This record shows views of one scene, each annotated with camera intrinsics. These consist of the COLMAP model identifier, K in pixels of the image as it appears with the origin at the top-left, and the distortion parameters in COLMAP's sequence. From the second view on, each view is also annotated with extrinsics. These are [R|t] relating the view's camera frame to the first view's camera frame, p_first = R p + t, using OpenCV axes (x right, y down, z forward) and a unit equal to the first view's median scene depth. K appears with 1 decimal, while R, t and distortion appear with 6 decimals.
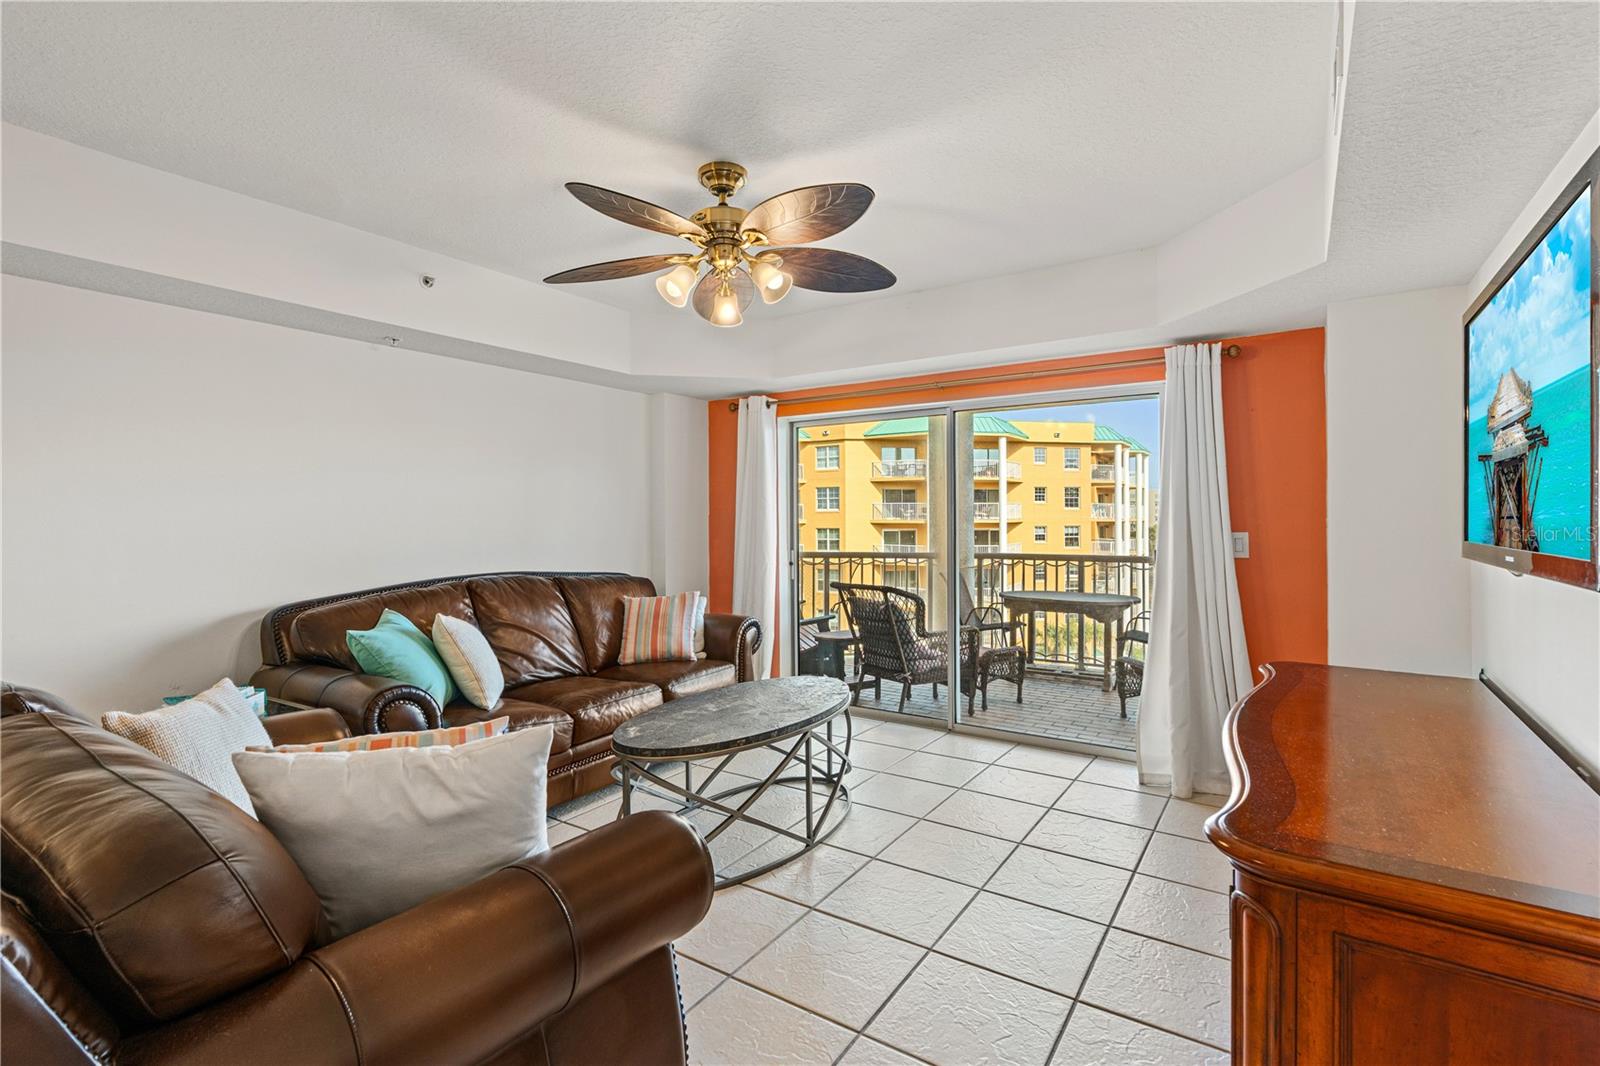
lens RADIAL K [[732.3, 0, 814.4], [0, 732.3, 518.2], [0, 0, 1]] dist [0.008057, -0.002618]
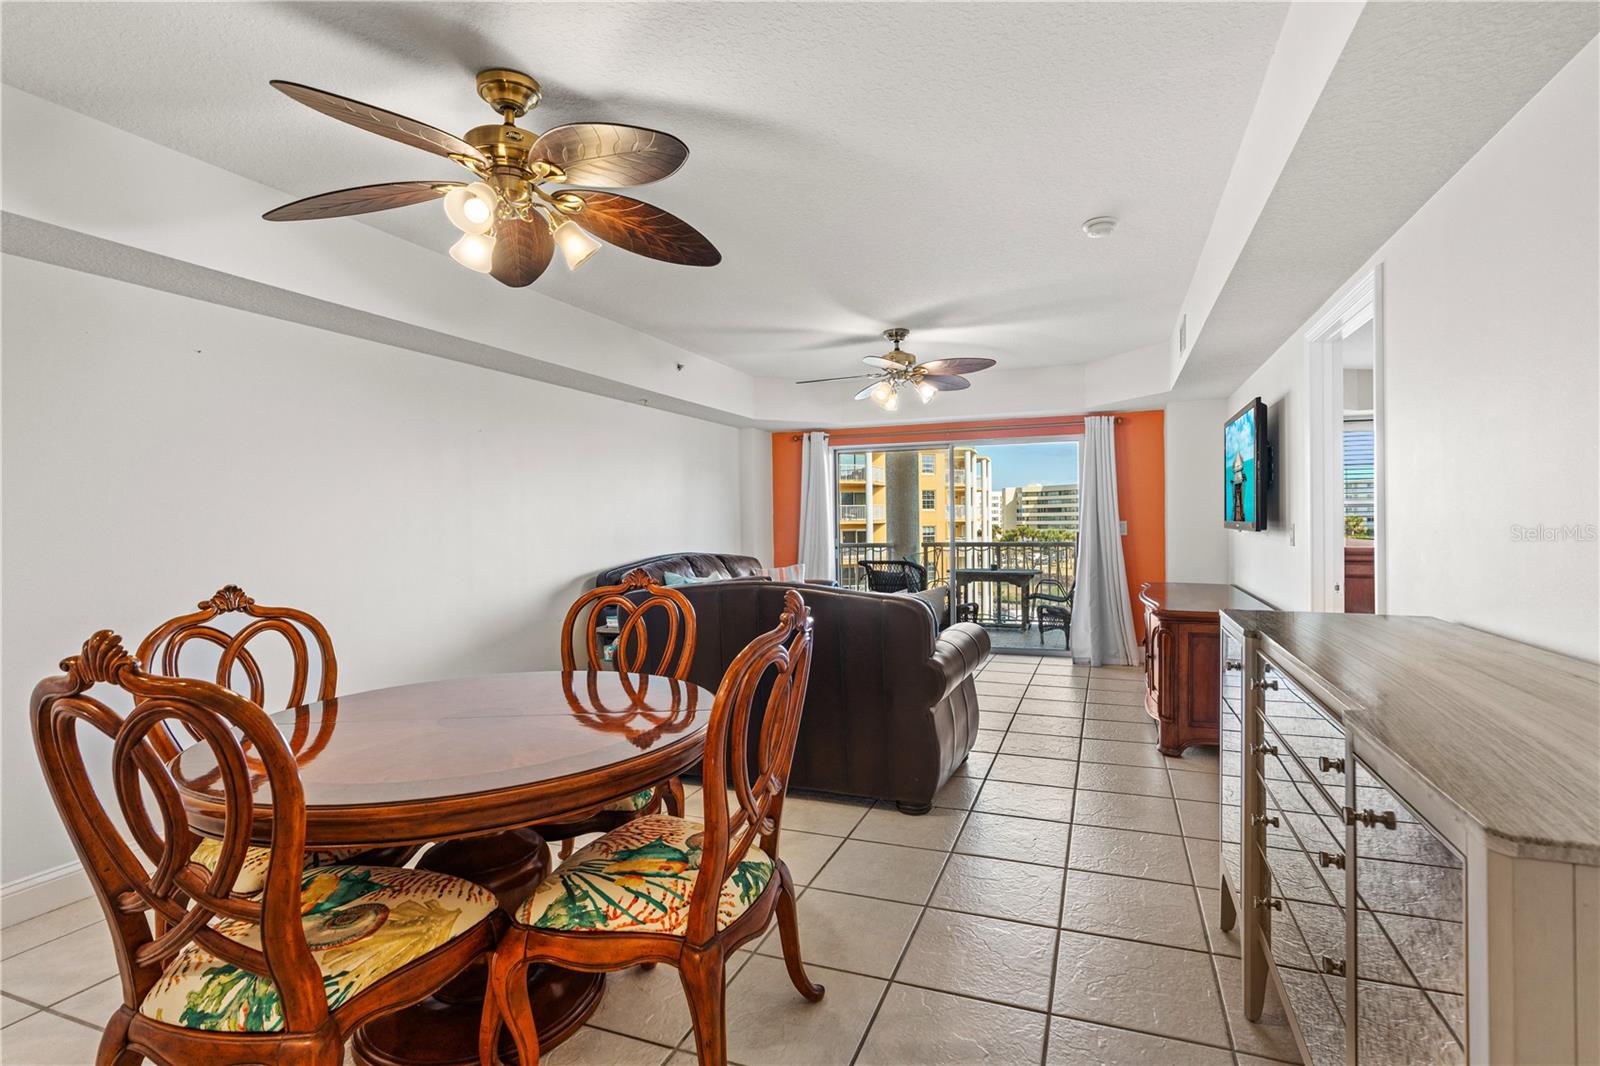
lens RADIAL K [[732.3, 0, 850.9], [0, 732.3, 520.8], [0, 0, 1]] dist [0.008057, -0.002618]
pose [[0.970842, -0.011263, 0.239457, -0.361289], [0.011474, 0.999934, 0.000512, 0.010977], [-0.239447, 0.002250, 0.970907, -0.426410]]
